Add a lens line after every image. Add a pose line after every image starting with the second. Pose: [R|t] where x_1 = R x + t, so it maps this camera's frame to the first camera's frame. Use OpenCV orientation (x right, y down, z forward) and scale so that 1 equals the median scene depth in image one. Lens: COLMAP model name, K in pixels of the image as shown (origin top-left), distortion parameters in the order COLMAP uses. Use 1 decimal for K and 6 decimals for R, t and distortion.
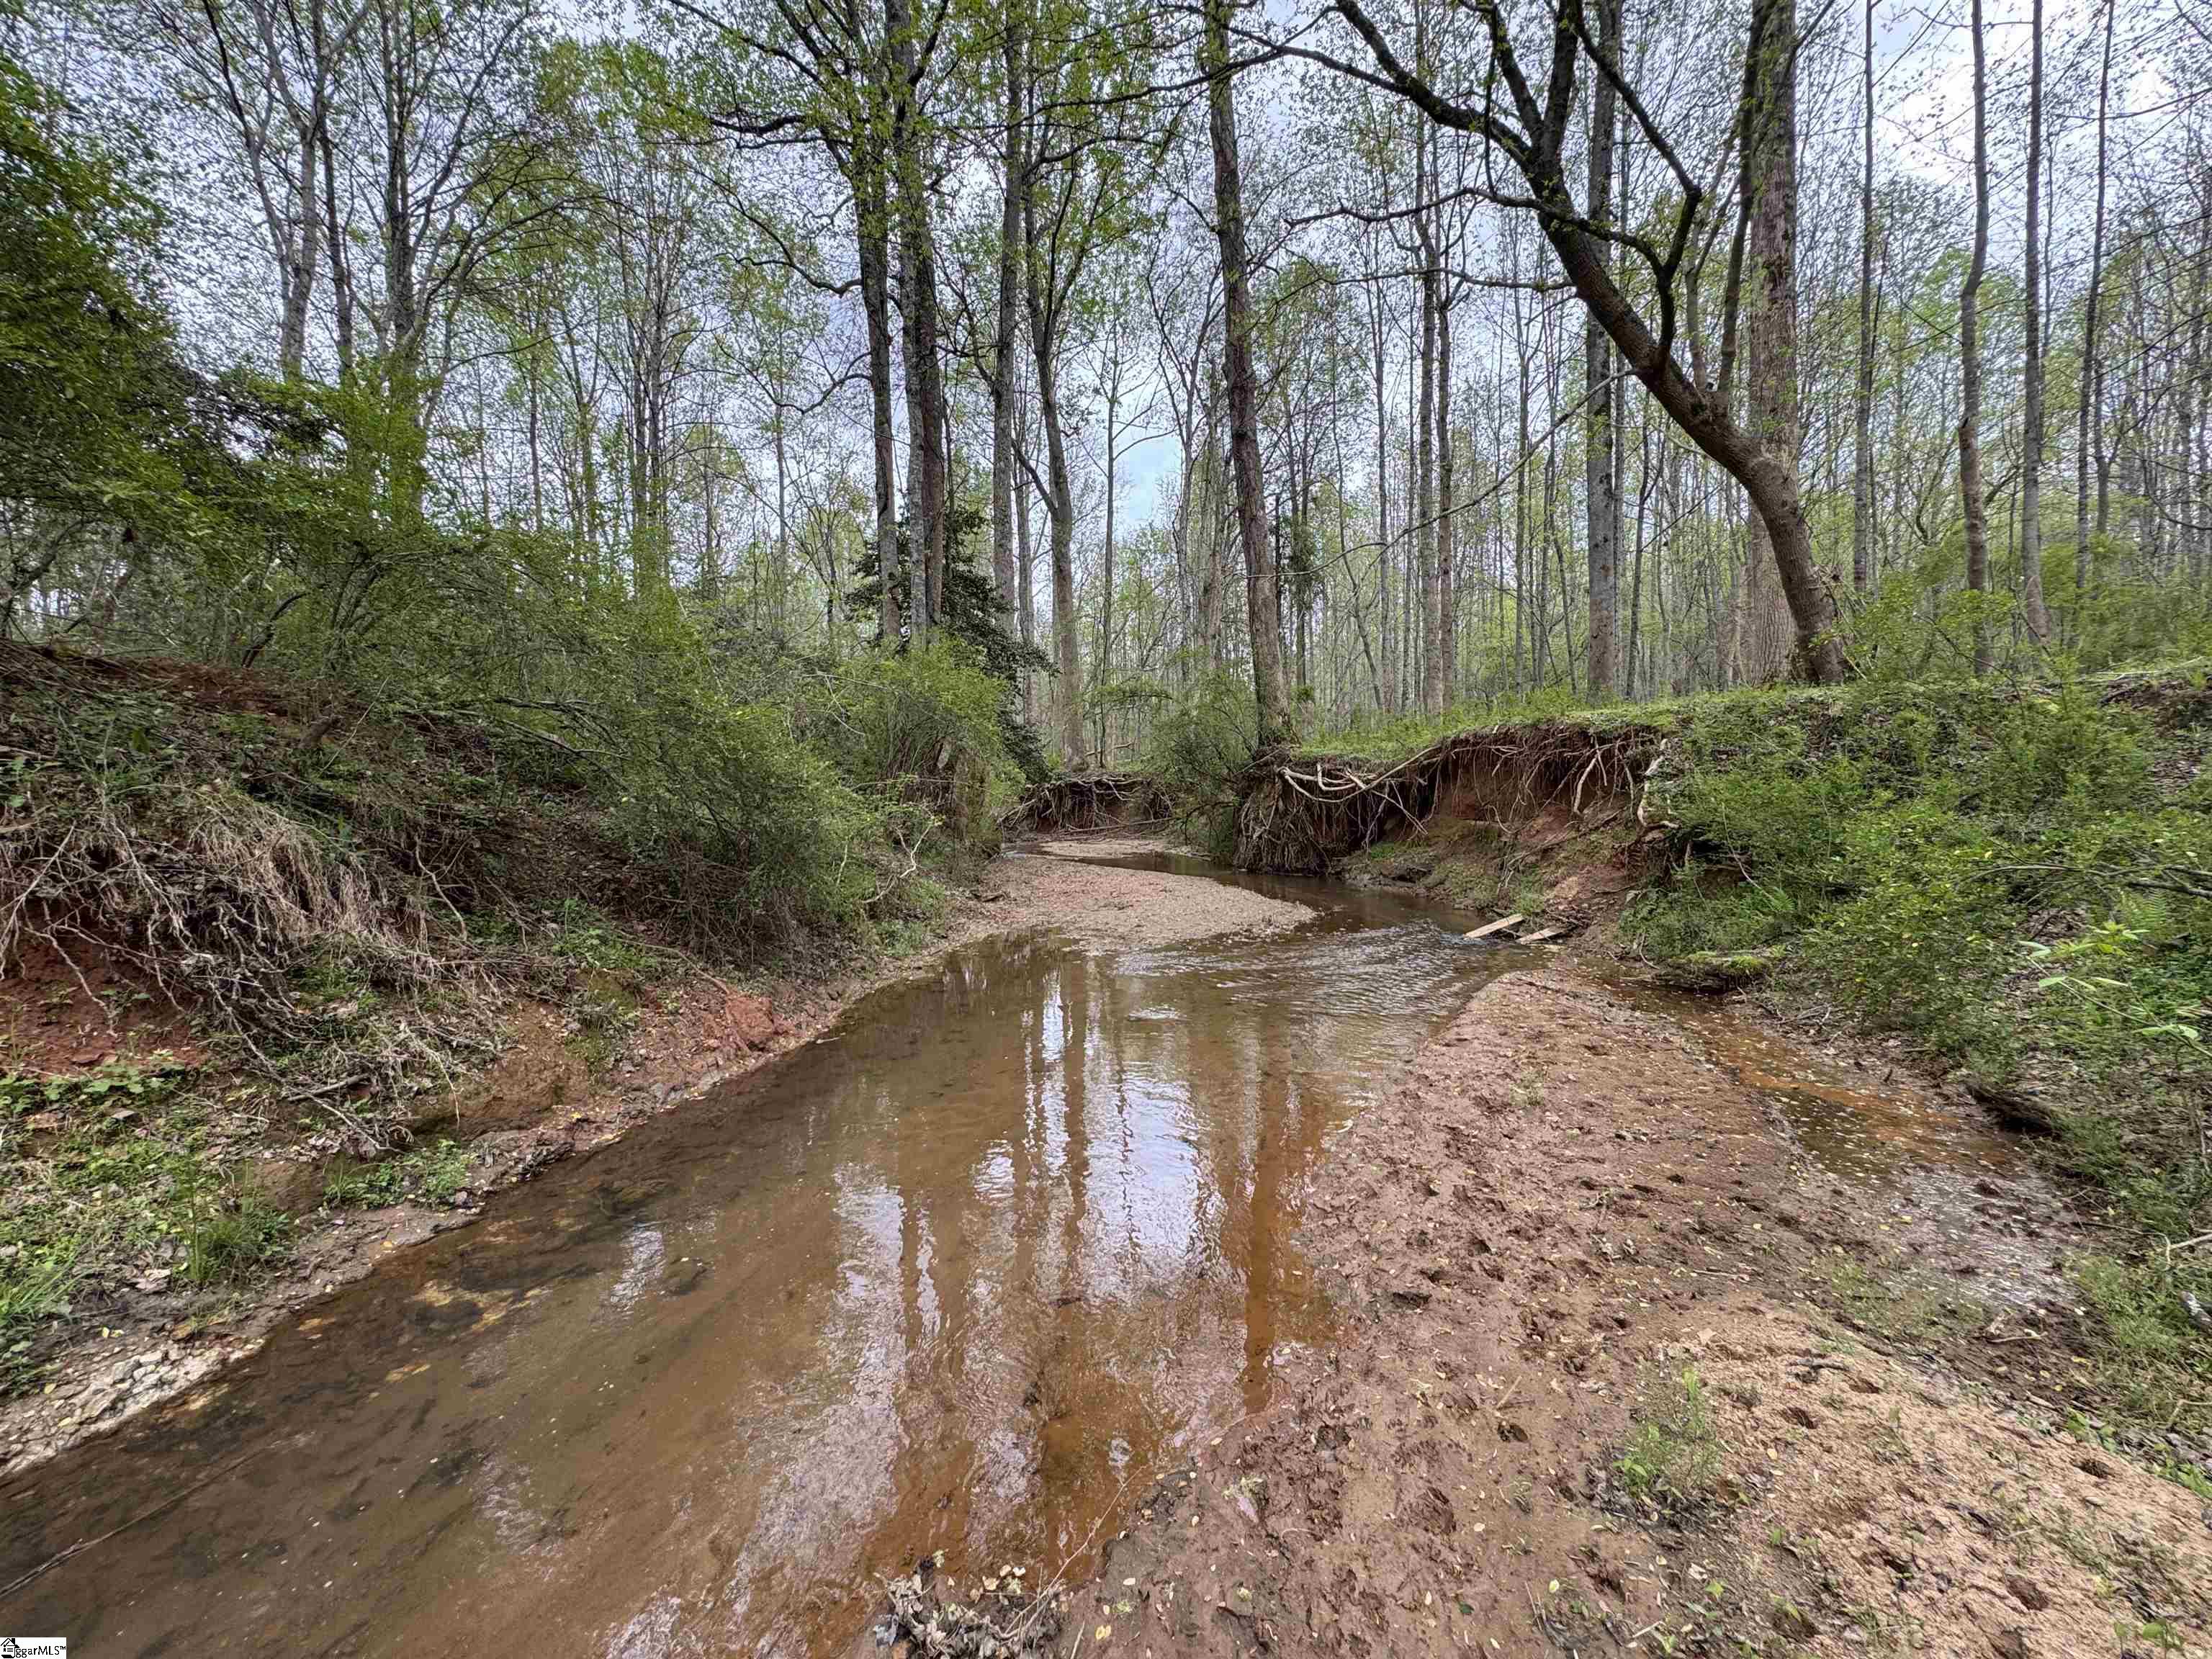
lens RADIAL K [[884.3, 0, 1101.4], [0, 884.3, 829.1], [0, 0, 1]] dist [-0.001660, -0.000348]
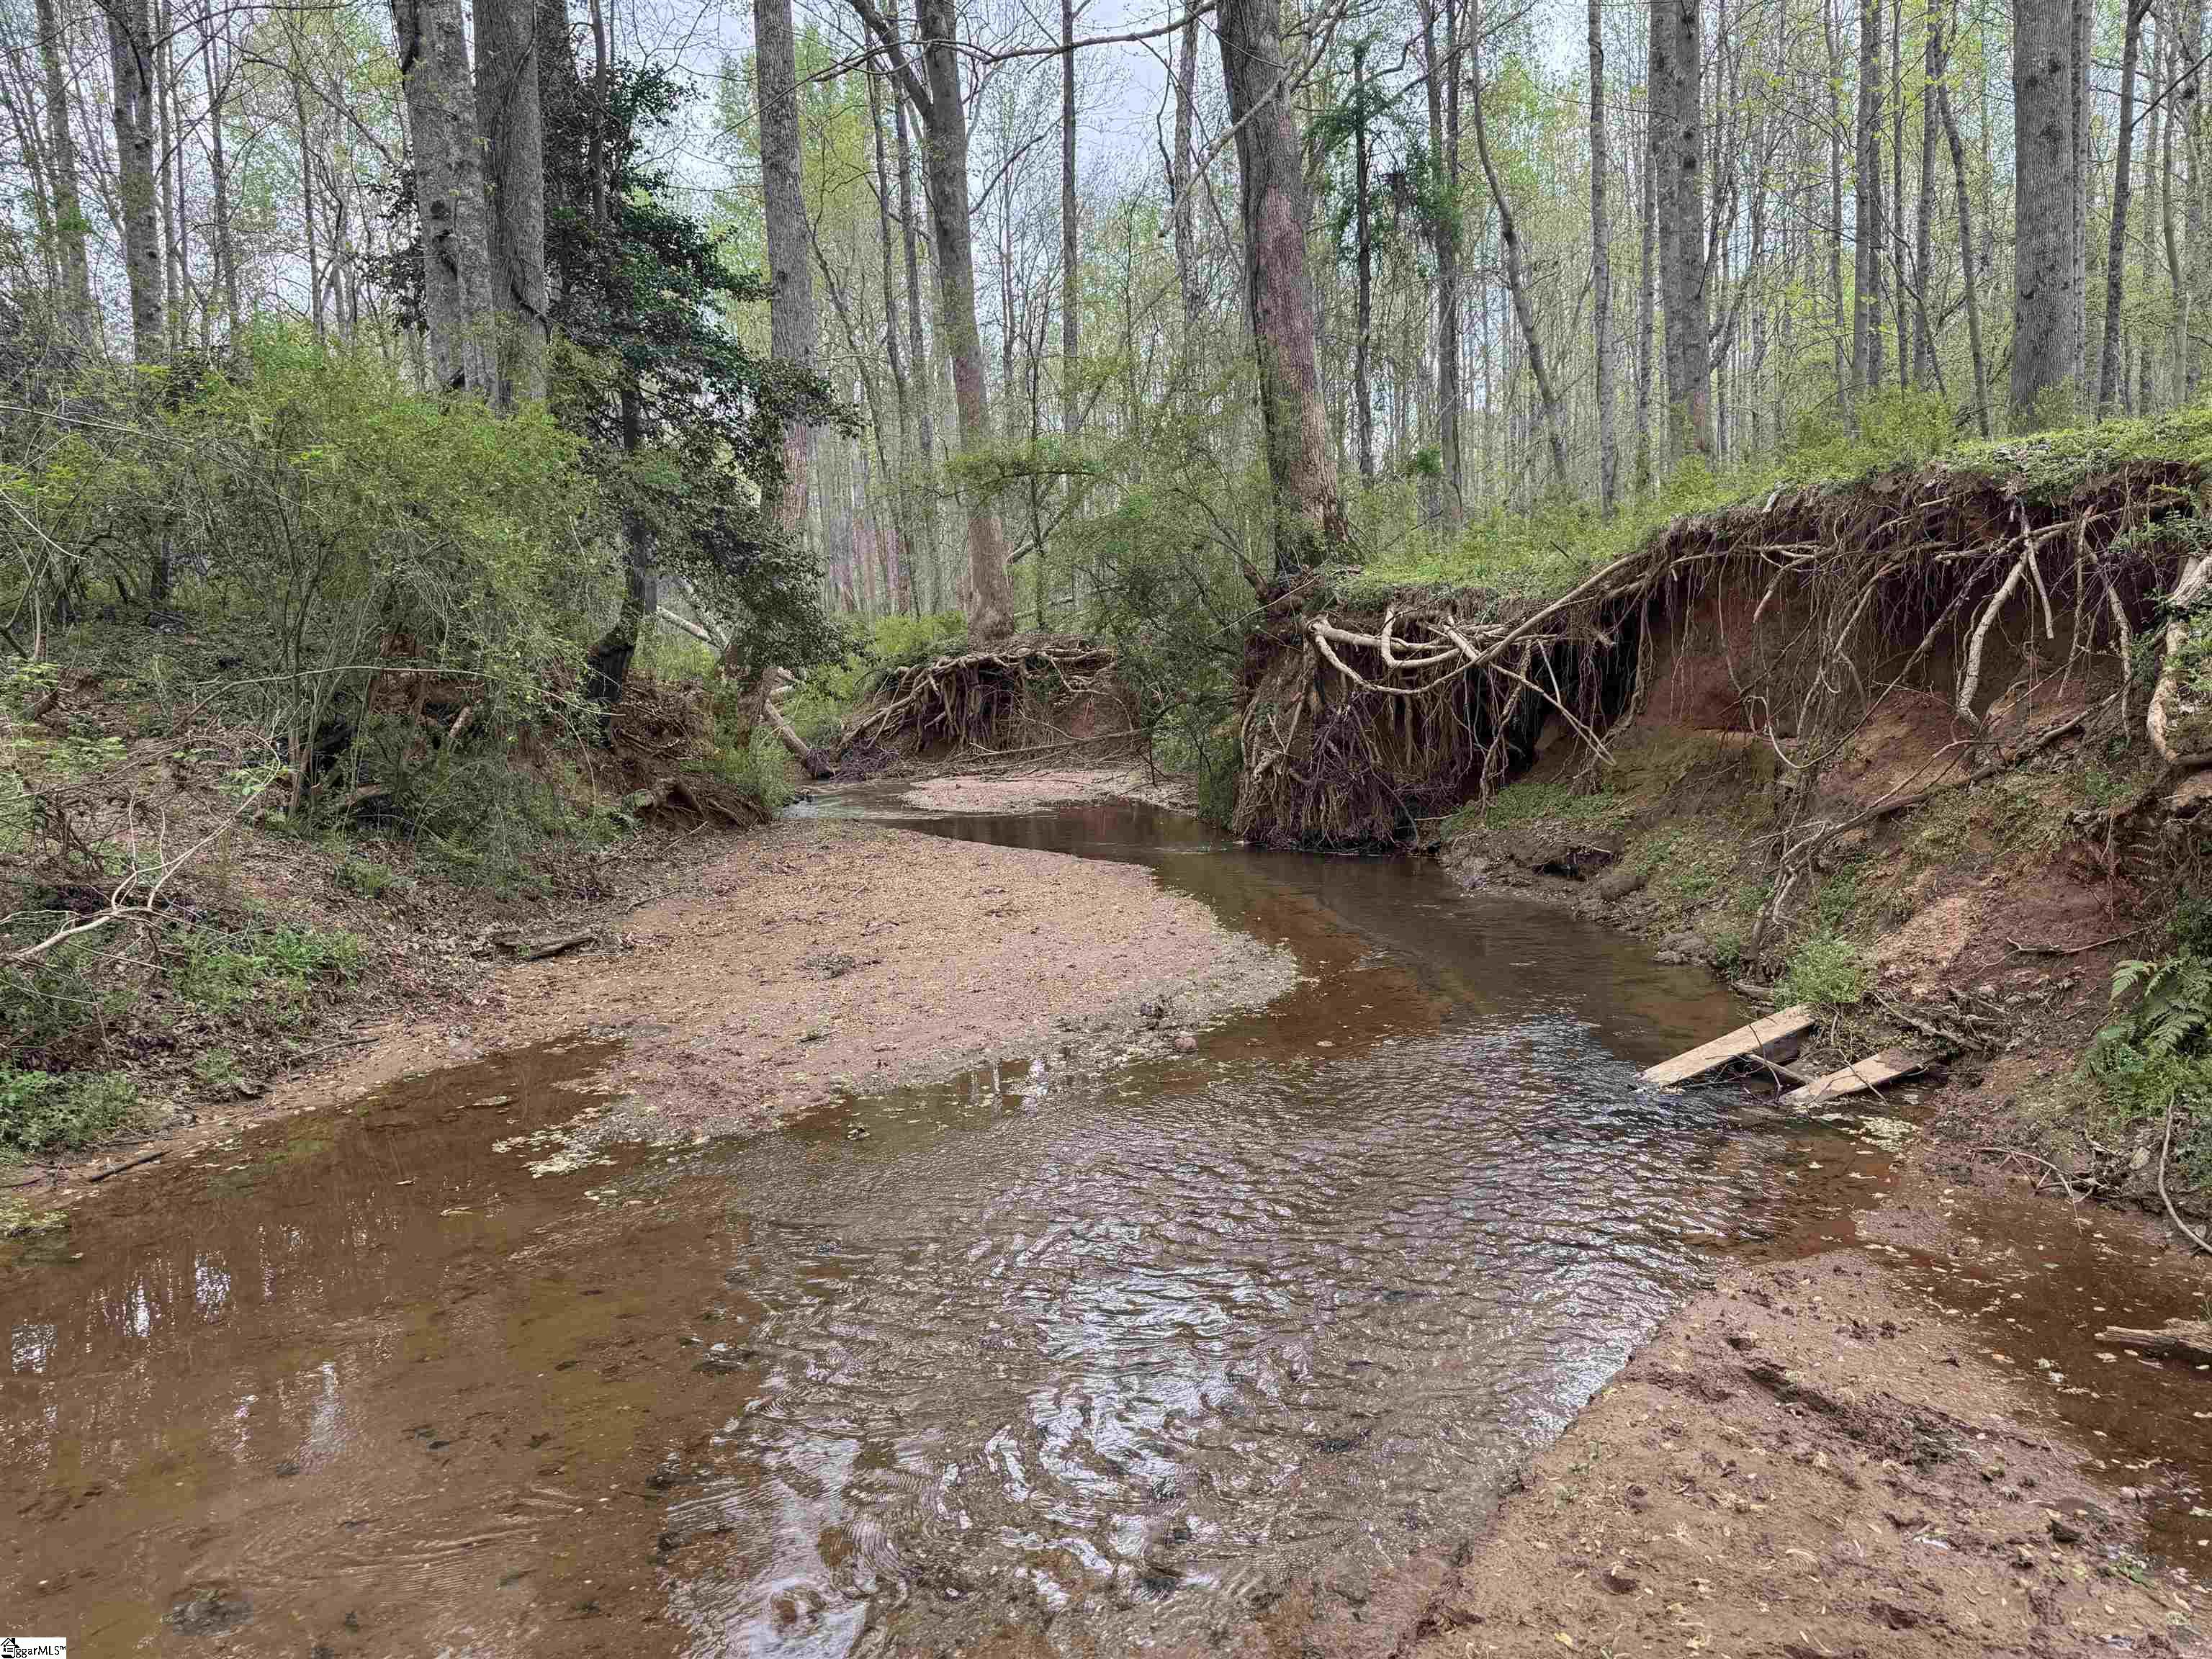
lens RADIAL K [[1562.3, 0, 1104.0], [0, 1562.3, 831.0], [0, 0, 1]] dist [0.027894, -0.026619]
pose [[0.999468, -0.024405, -0.021615, 0.128858], [0.025631, 0.997965, 0.058387, -0.011991], [0.020146, -0.058910, 0.998060, 0.227181]]
